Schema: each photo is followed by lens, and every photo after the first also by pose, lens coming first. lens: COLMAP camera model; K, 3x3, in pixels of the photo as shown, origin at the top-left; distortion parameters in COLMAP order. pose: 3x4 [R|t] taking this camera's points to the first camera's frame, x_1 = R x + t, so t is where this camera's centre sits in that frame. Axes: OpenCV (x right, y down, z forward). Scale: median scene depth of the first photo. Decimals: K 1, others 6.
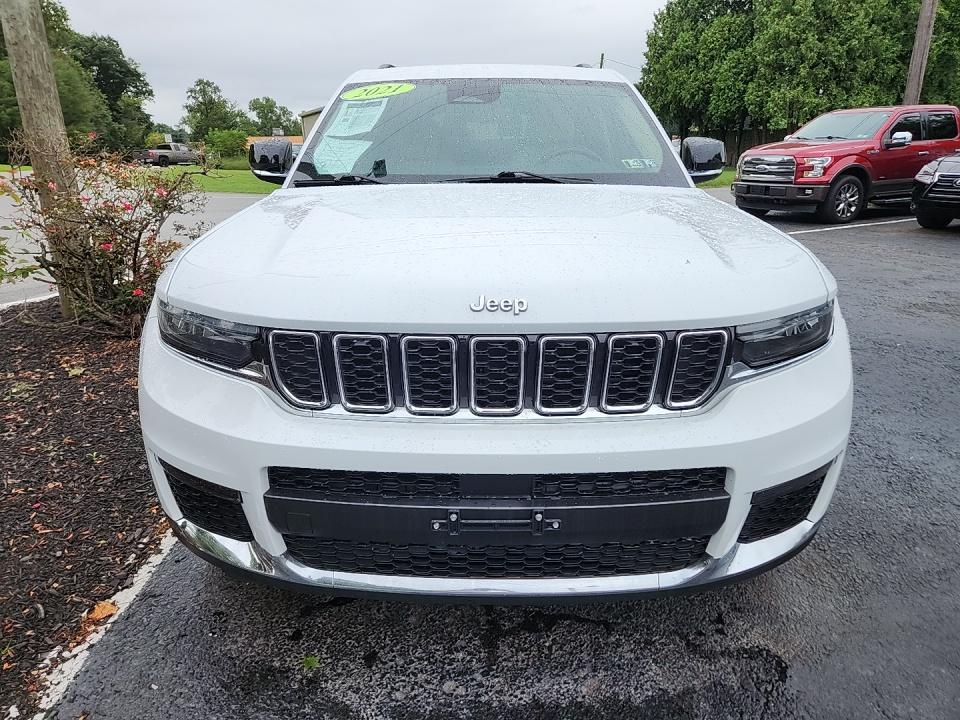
lens RADIAL K [[638.5, 0, 479.5], [0, 638.5, 358.2], [0, 0, 1]] dist [0.029747, 0.002082]
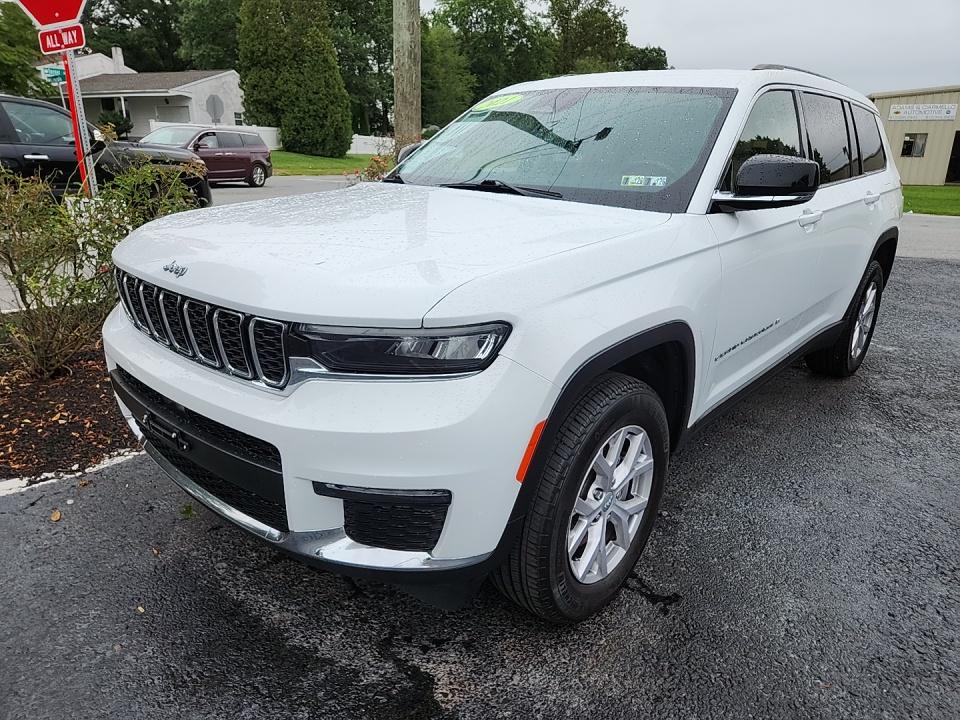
lens RADIAL K [[638.5, 0, 479.4], [0, 638.5, 360.3], [0, 0, 1]] dist [0.029747, 0.002082]
pose [[0.755402, 0.231413, -0.613038, 0.961818], [-0.231500, 0.969482, 0.080704, -0.110288], [0.613005, 0.080954, 0.785921, 0.238343]]
